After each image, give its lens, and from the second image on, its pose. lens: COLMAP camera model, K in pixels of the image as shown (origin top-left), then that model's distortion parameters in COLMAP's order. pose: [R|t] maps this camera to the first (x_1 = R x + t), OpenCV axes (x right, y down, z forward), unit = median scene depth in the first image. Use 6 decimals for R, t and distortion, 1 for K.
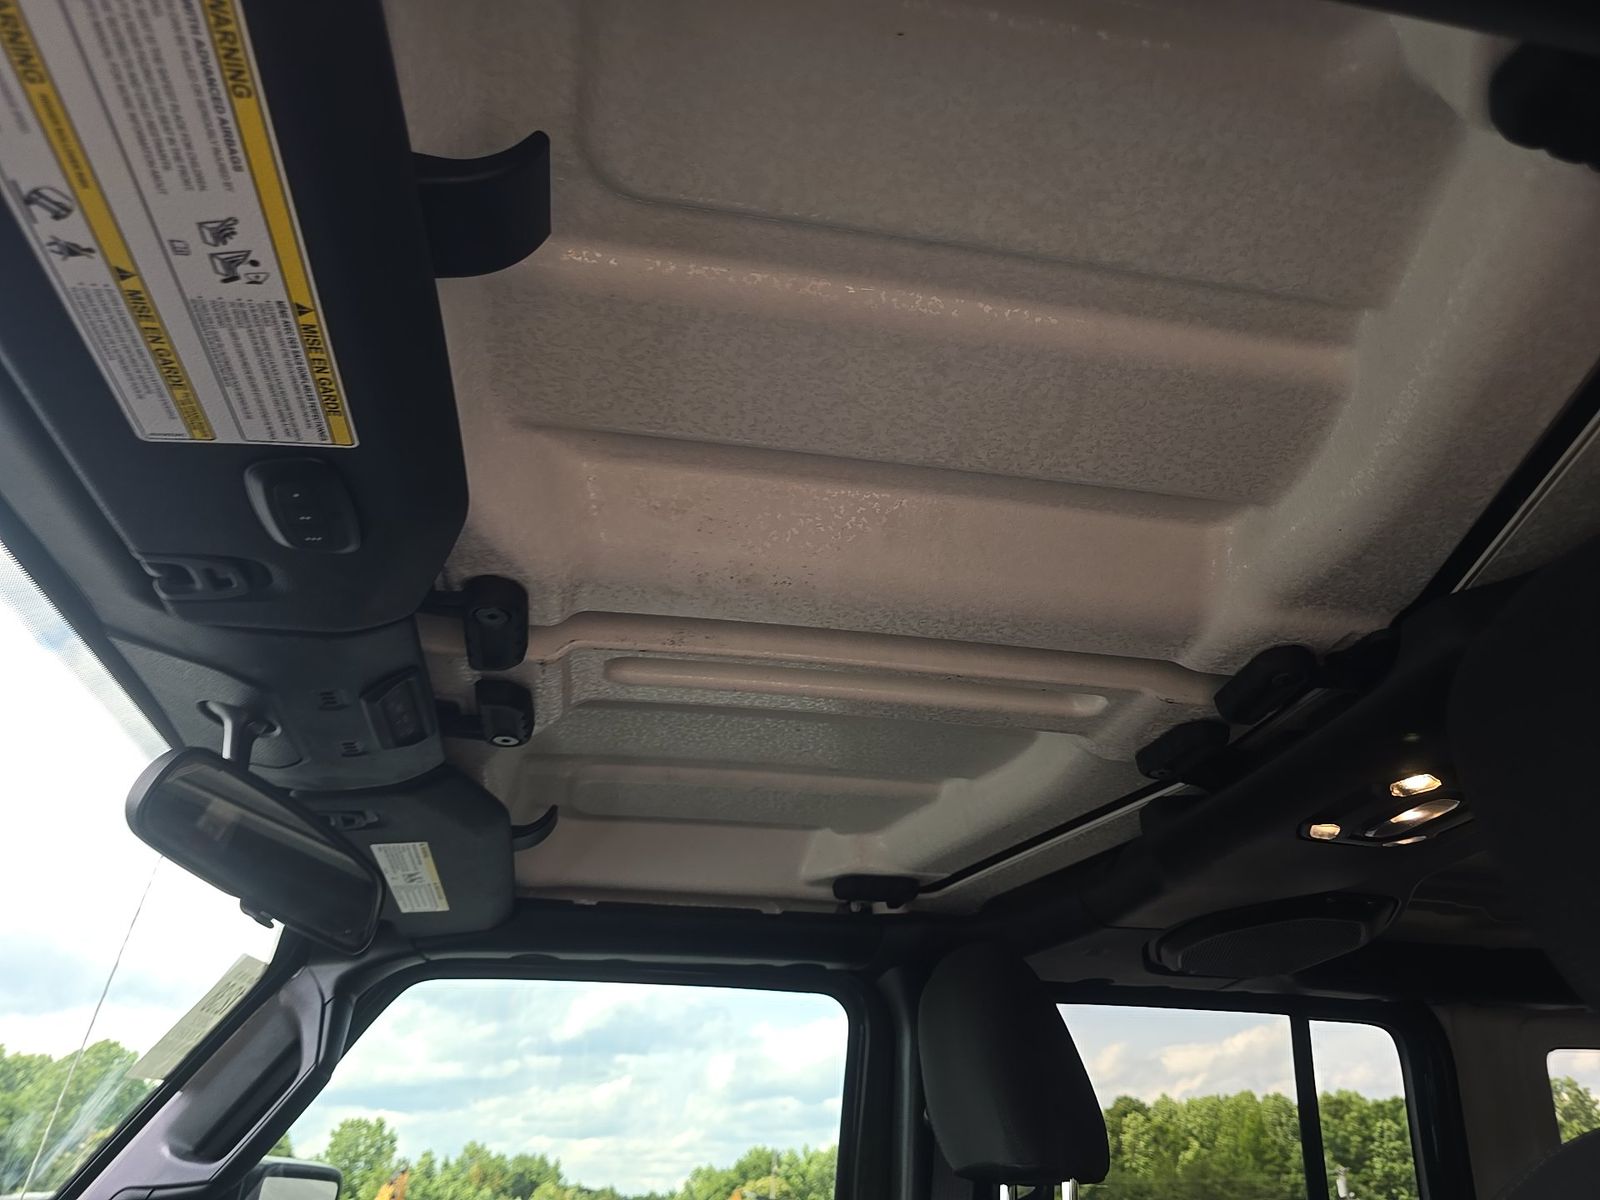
lens RADIAL K [[1111.4, 0, 824.2], [0, 1111.4, 593.2], [0, 0, 1]] dist [0.035112, -0.026035]
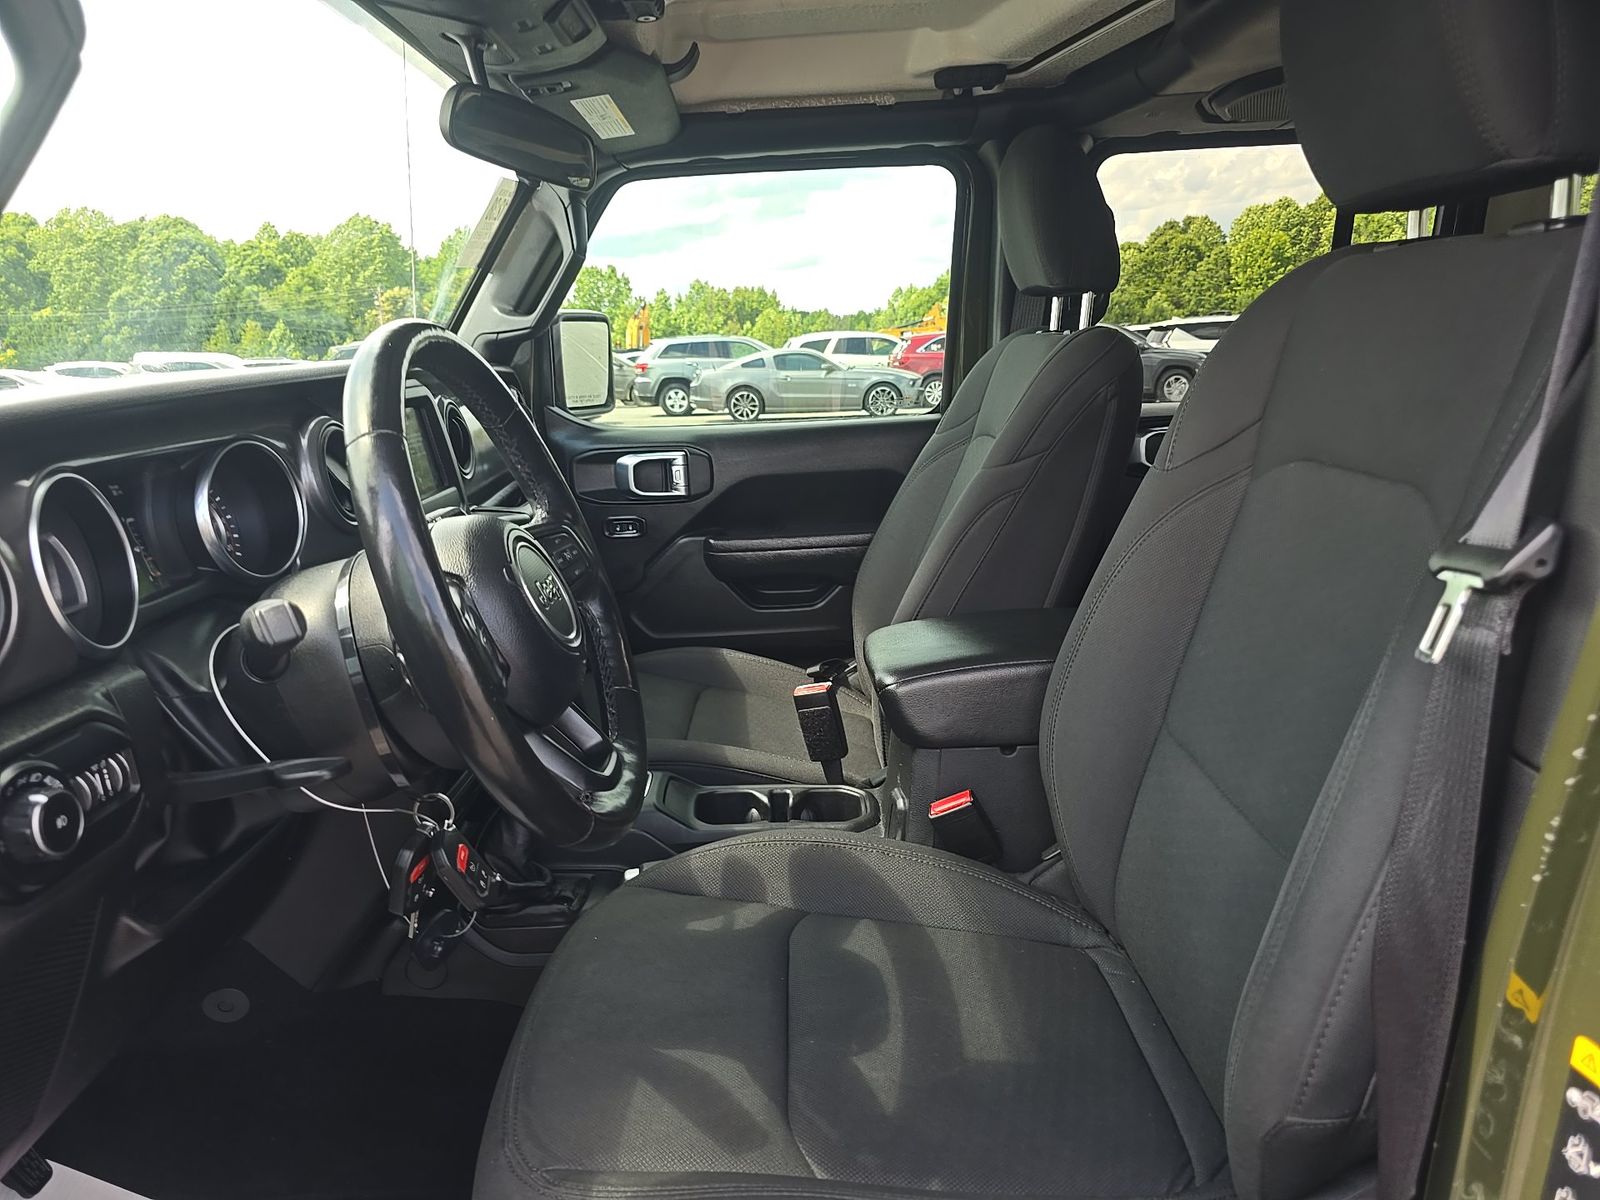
lens RADIAL K [[1111.4, 0, 824.2], [0, 1111.4, 593.2], [0, 0, 1]] dist [0.035112, -0.026035]
pose [[0.984247, -0.018436, -0.175834, 0.102978], [0.132411, 0.735891, 0.664027, -0.158734], [0.117152, -0.676850, 0.726739, -0.289434]]
